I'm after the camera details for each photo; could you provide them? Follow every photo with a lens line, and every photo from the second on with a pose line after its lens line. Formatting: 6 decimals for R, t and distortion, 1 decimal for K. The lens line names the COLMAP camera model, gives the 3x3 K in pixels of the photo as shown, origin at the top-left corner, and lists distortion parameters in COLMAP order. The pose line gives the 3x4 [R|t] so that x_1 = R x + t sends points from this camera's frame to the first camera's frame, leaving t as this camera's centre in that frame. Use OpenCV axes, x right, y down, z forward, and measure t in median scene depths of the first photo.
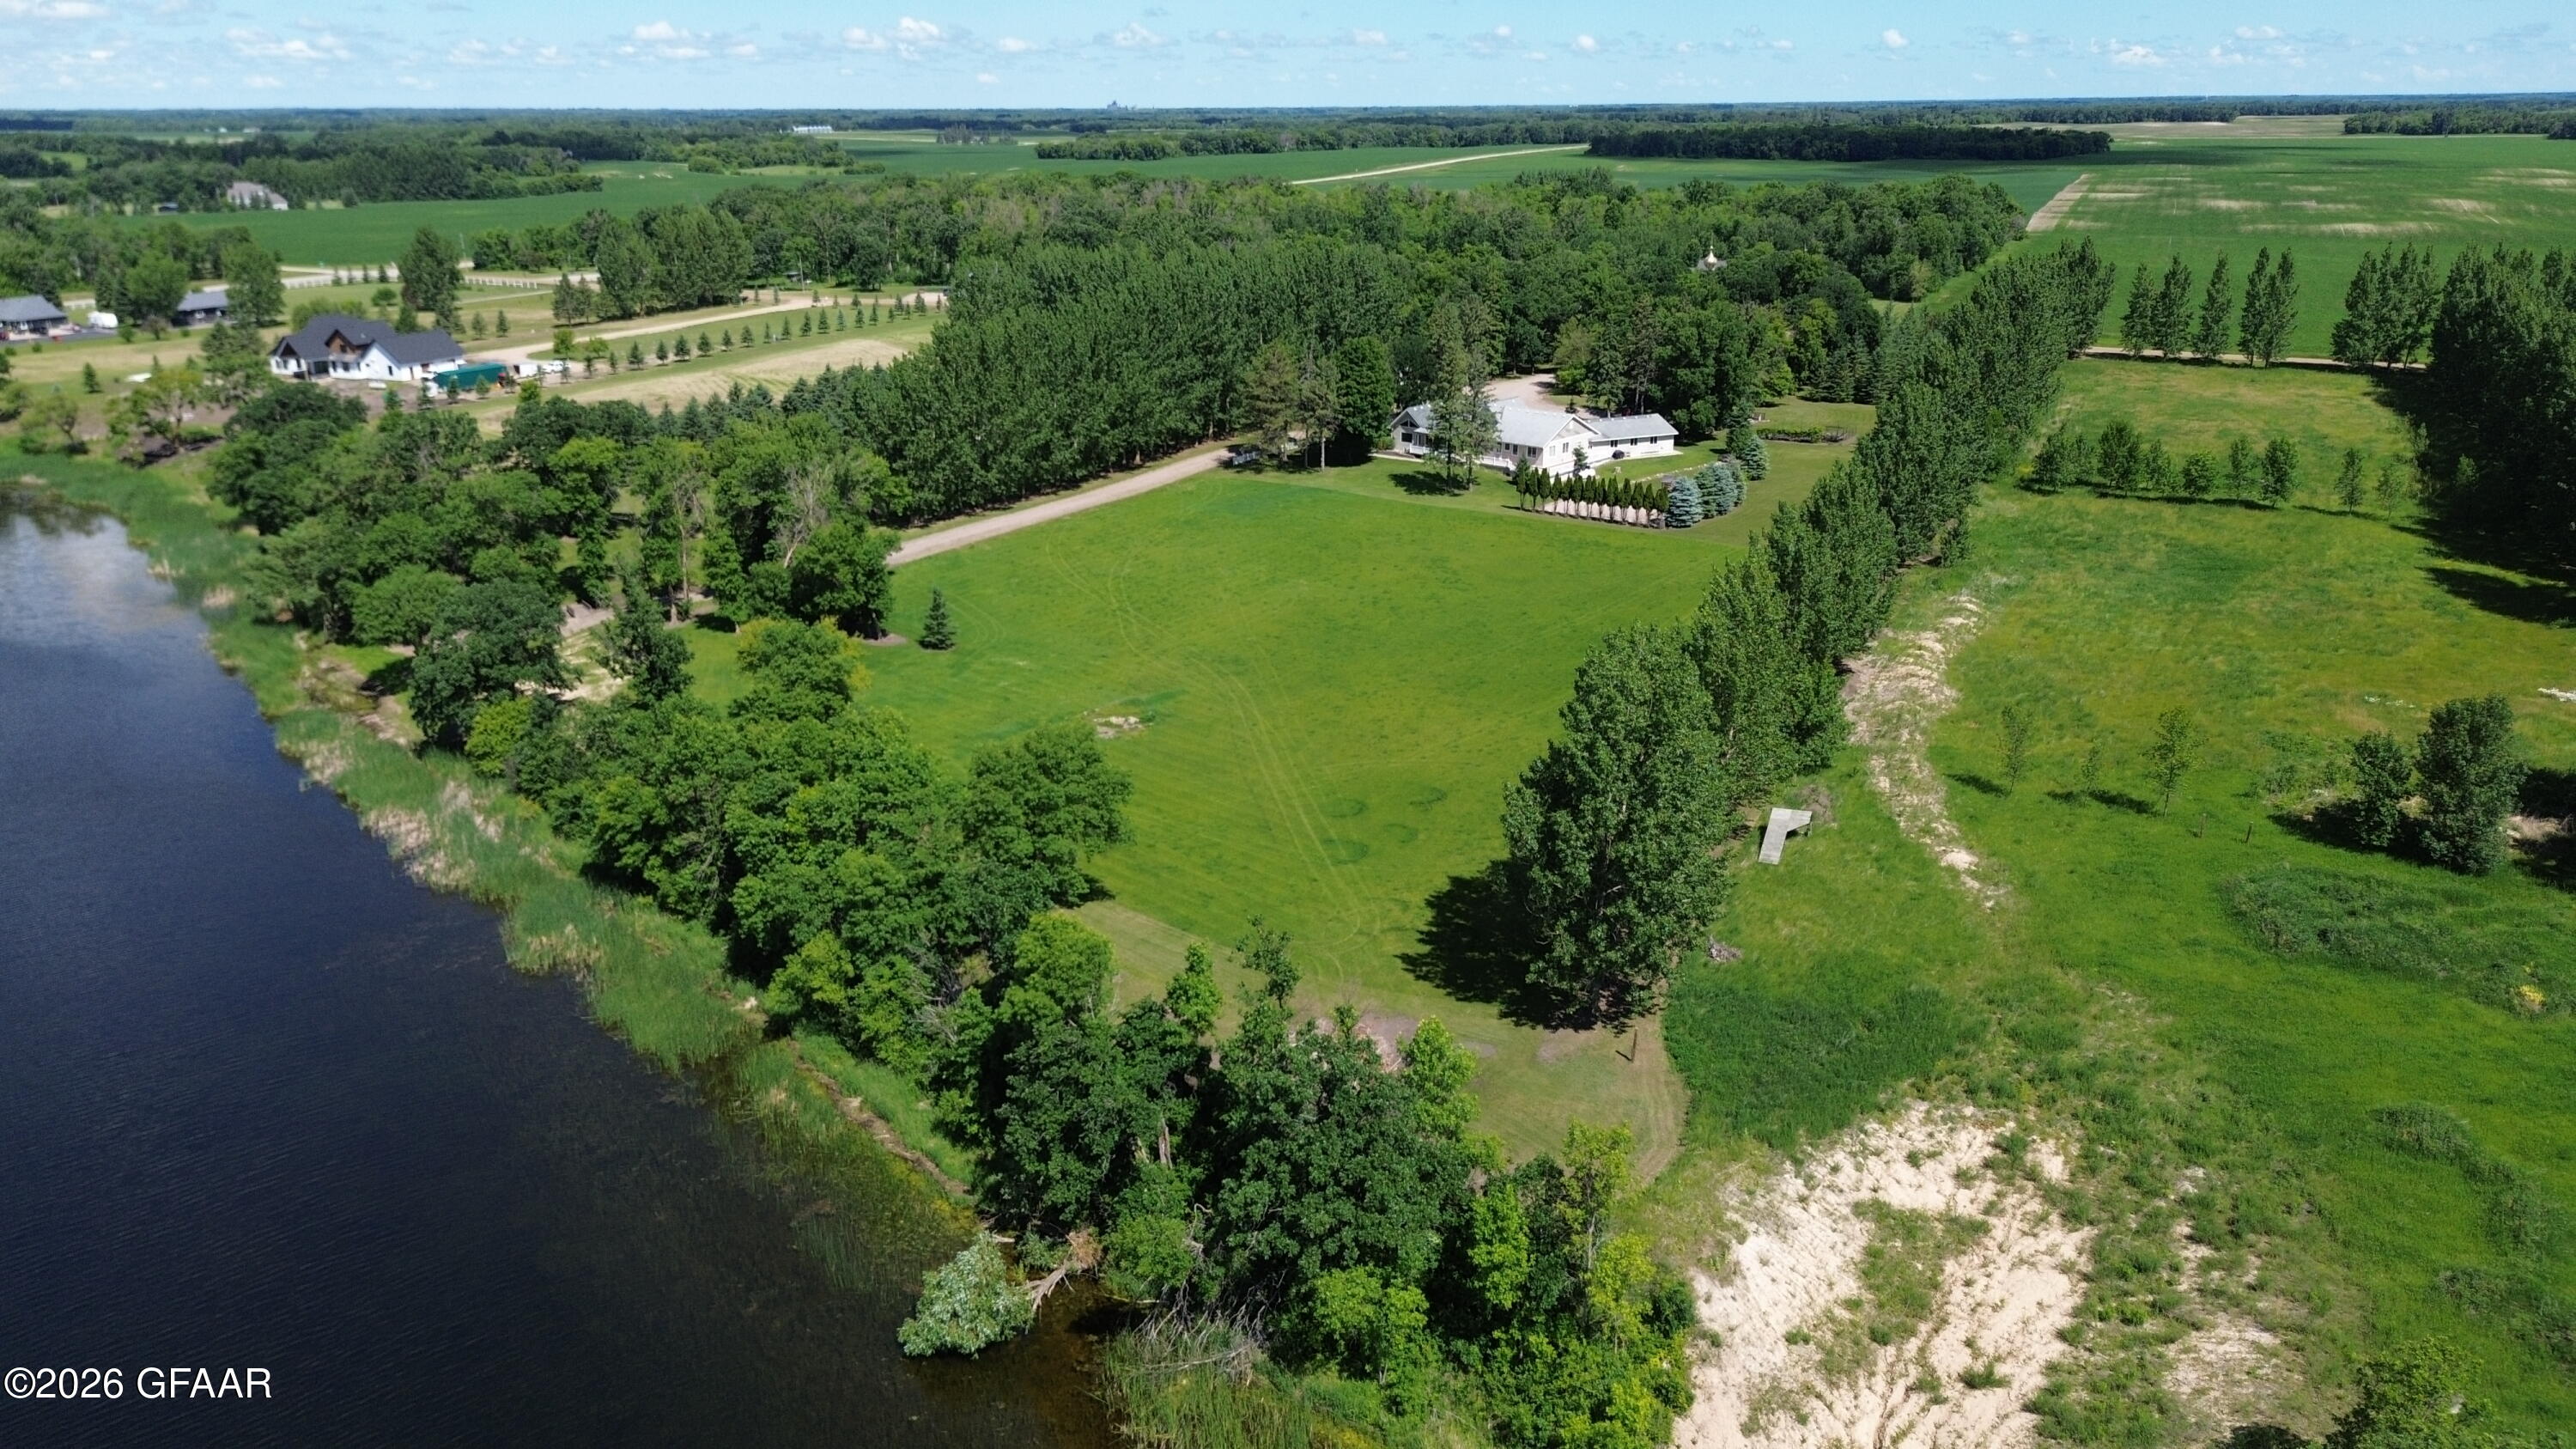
lens RADIAL K [[1843.8, 0, 1241.3], [0, 1843.8, 744.9], [0, 0, 1]] dist [0.066206, -0.063839]
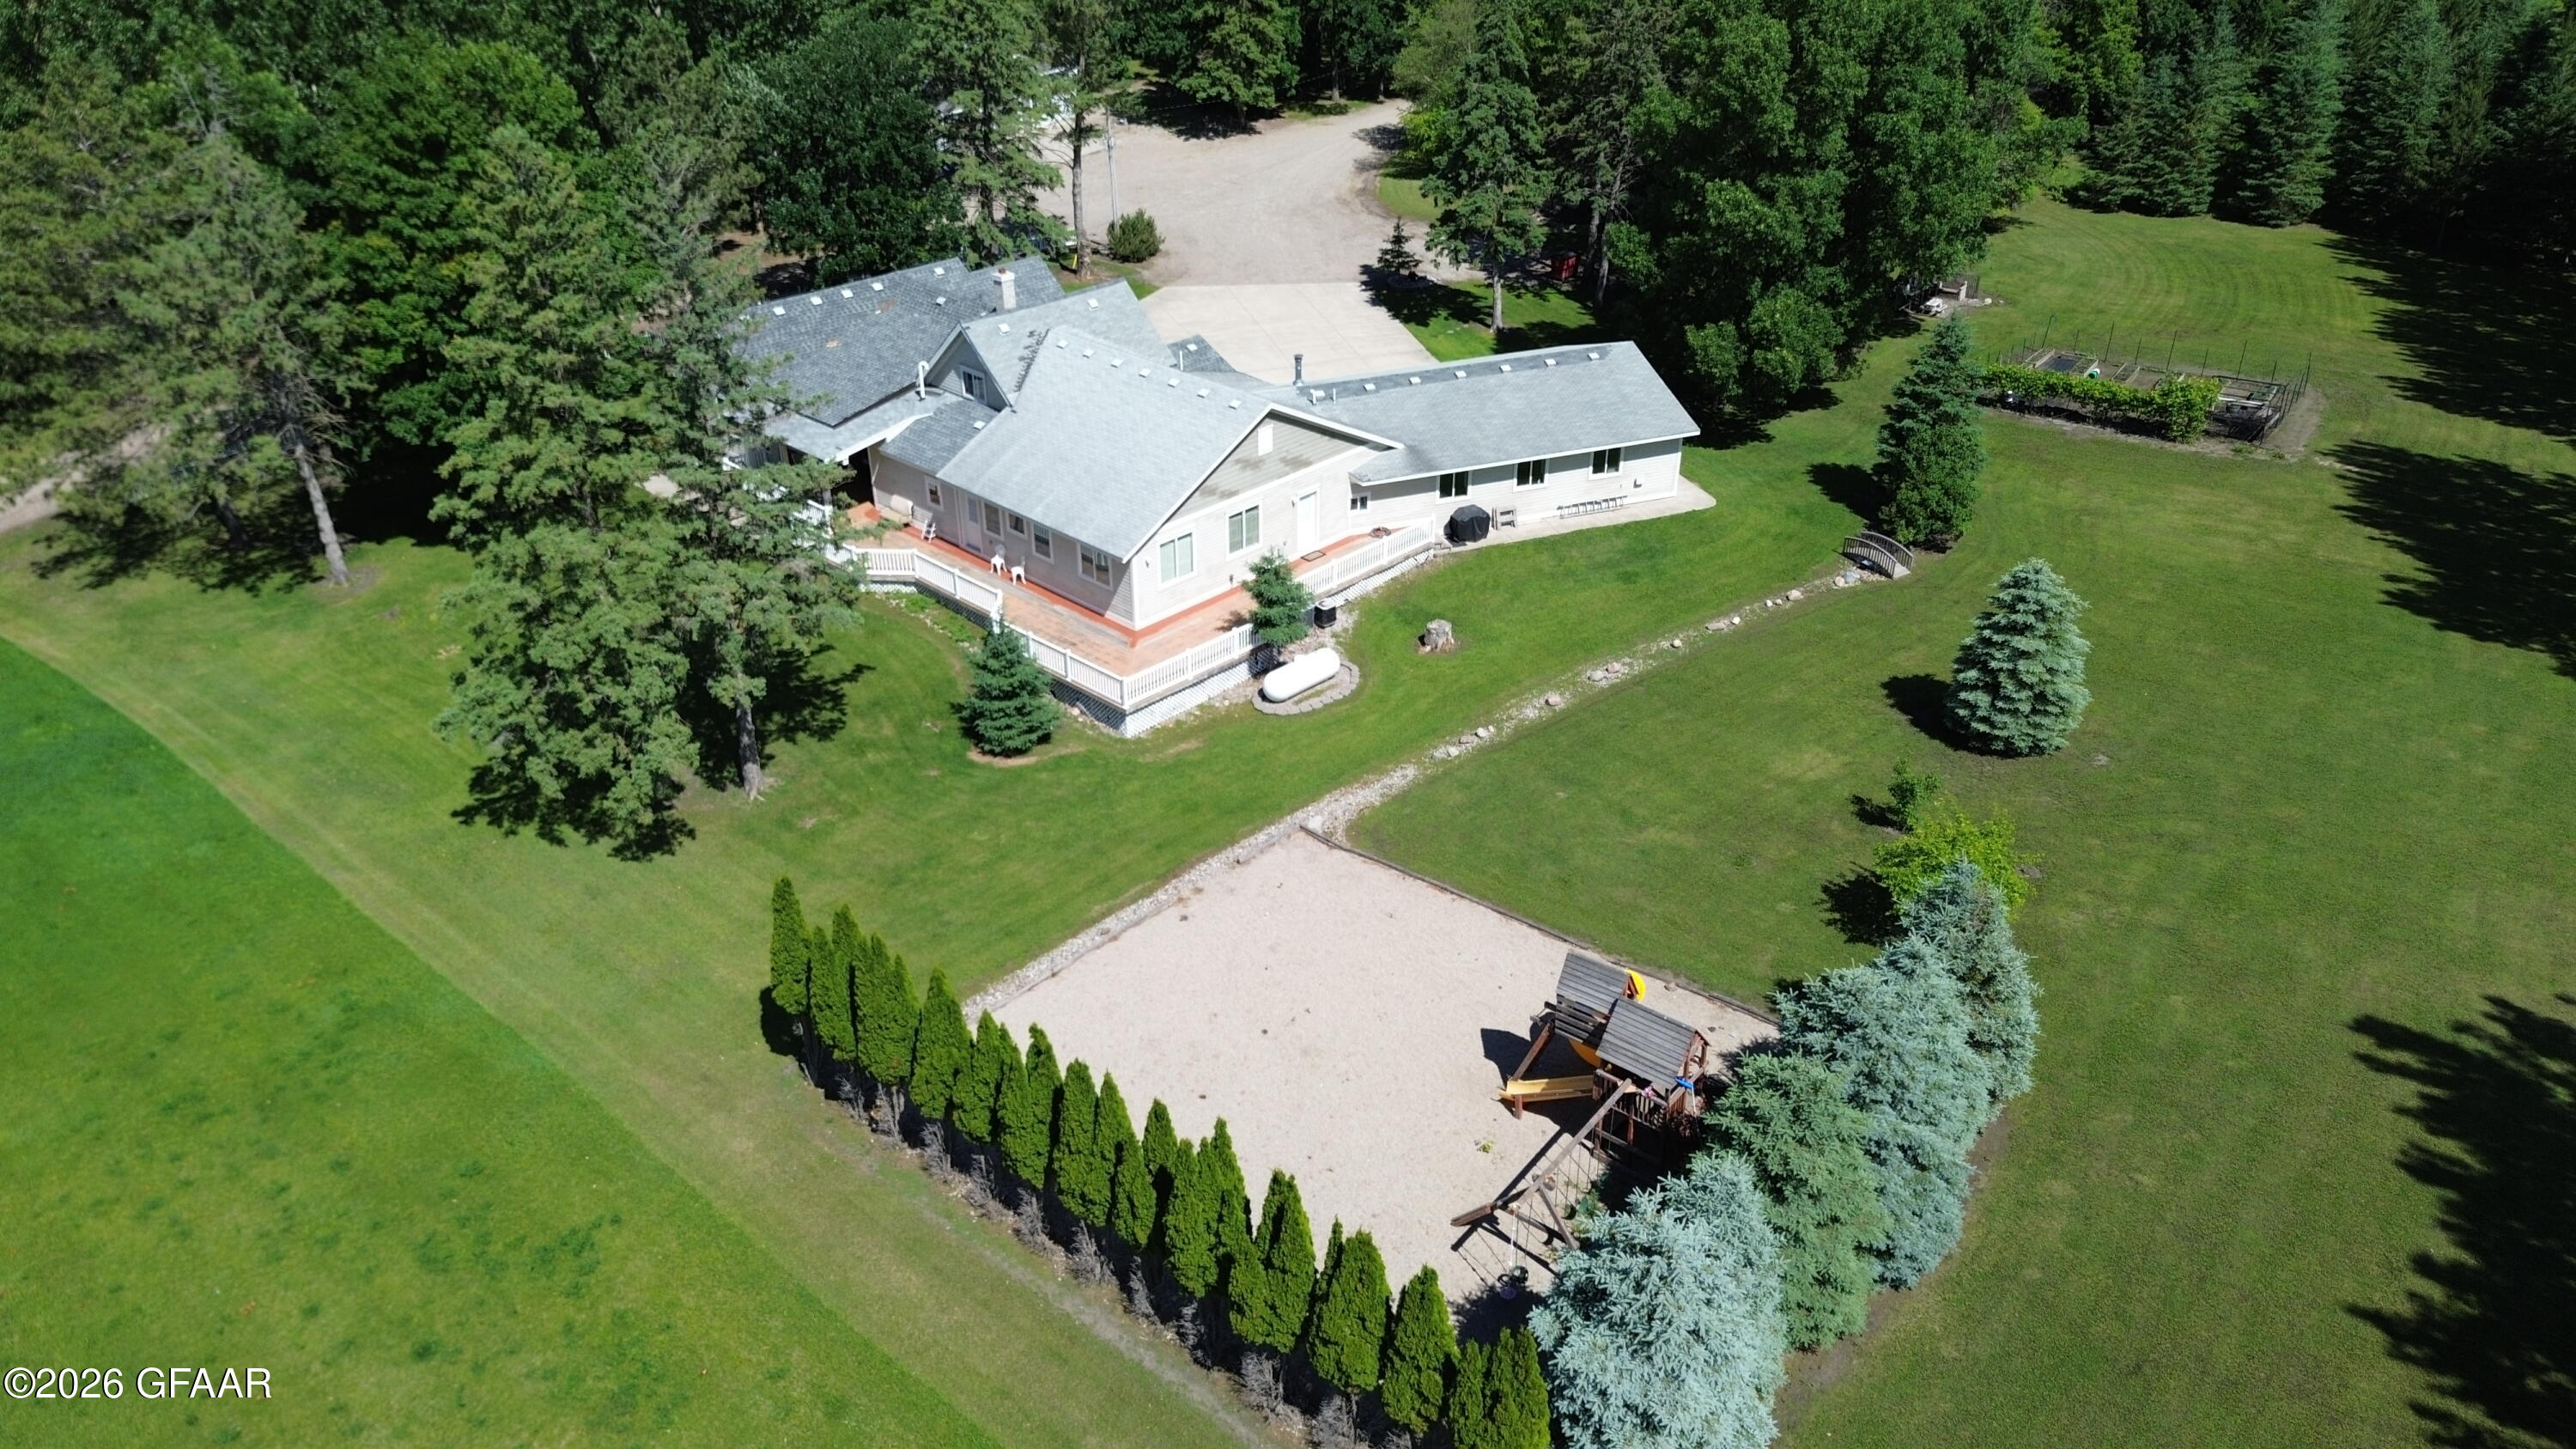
lens RADIAL K [[1843.8, 0, 1293.3], [0, 1843.8, 719.0], [0, 0, 1]] dist [0.066206, -0.063839]
pose [[0.999985, 0.005332, 0.001167, 0.176618], [-0.005454, 0.984871, 0.173205, -0.173450], [-0.000225, -0.173209, 0.984885, 0.727212]]
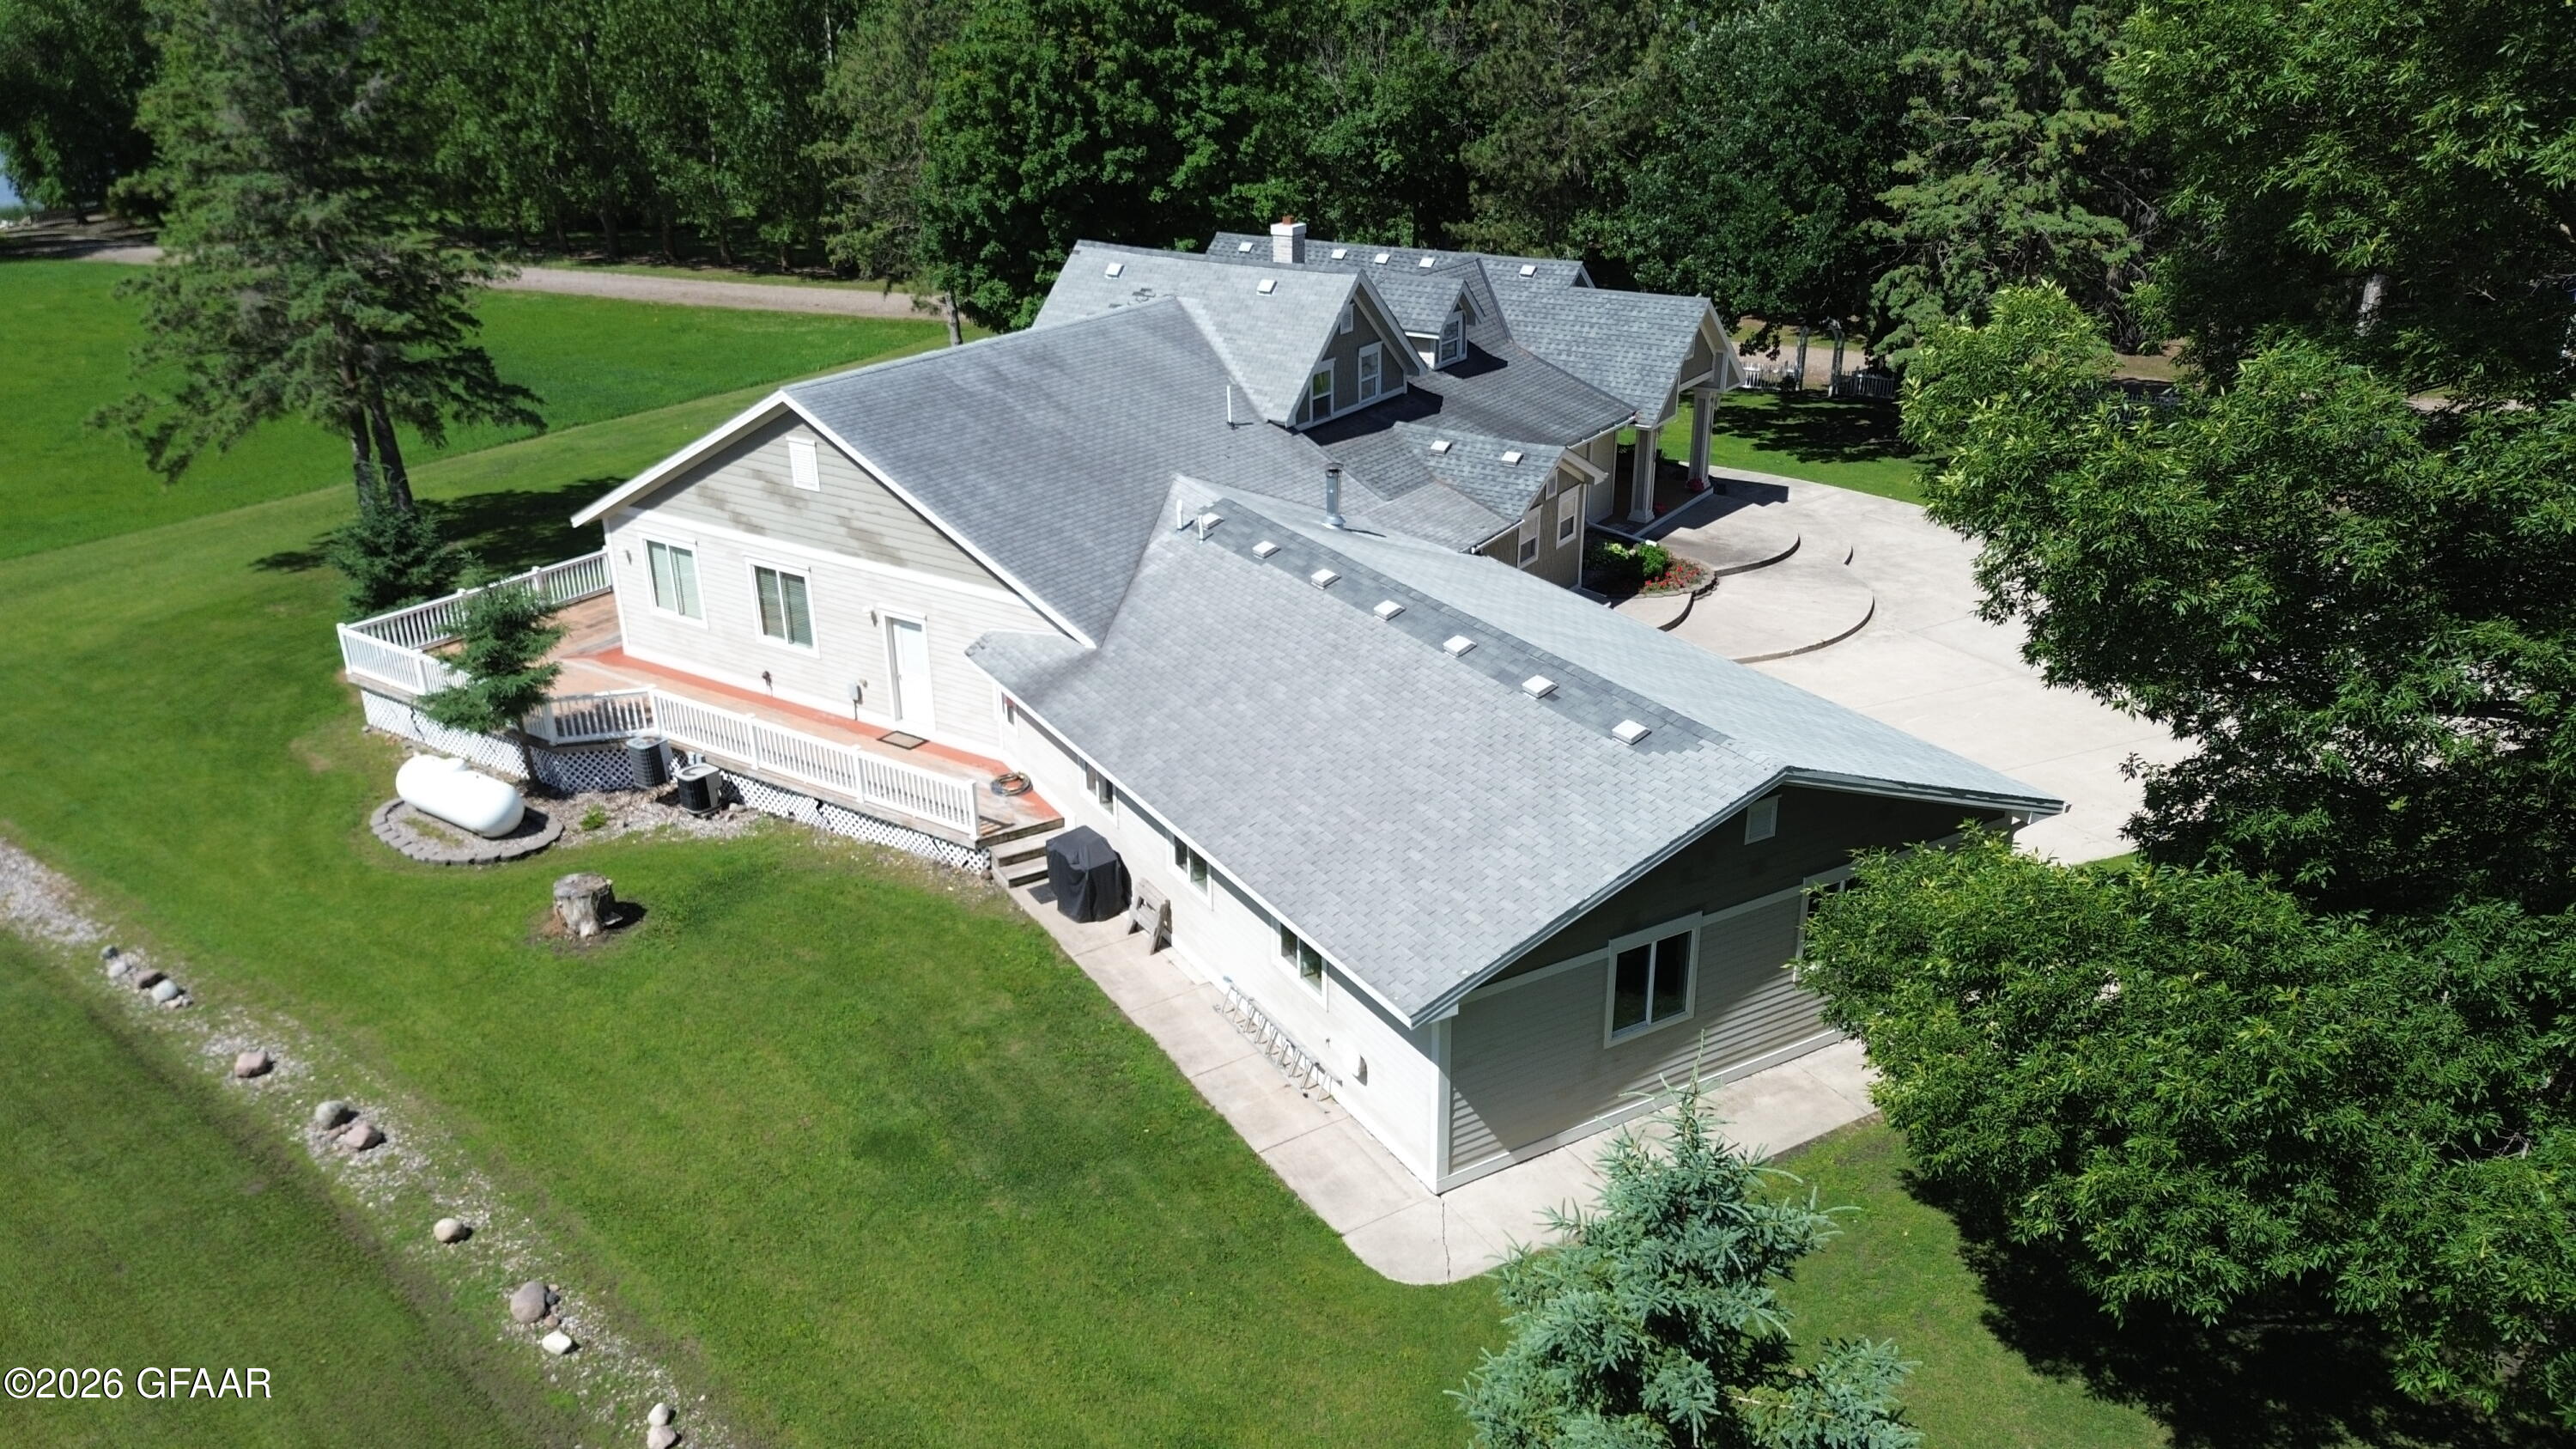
lens RADIAL K [[1843.8, 0, 1279.5], [0, 1843.8, 724.9], [0, 0, 1]] dist [0.066206, -0.063839]
pose [[0.153803, 0.381977, -0.911284, 0.302070], [-0.314852, 0.893130, 0.321228, -0.203229], [0.936596, 0.237514, 0.257632, 0.970263]]
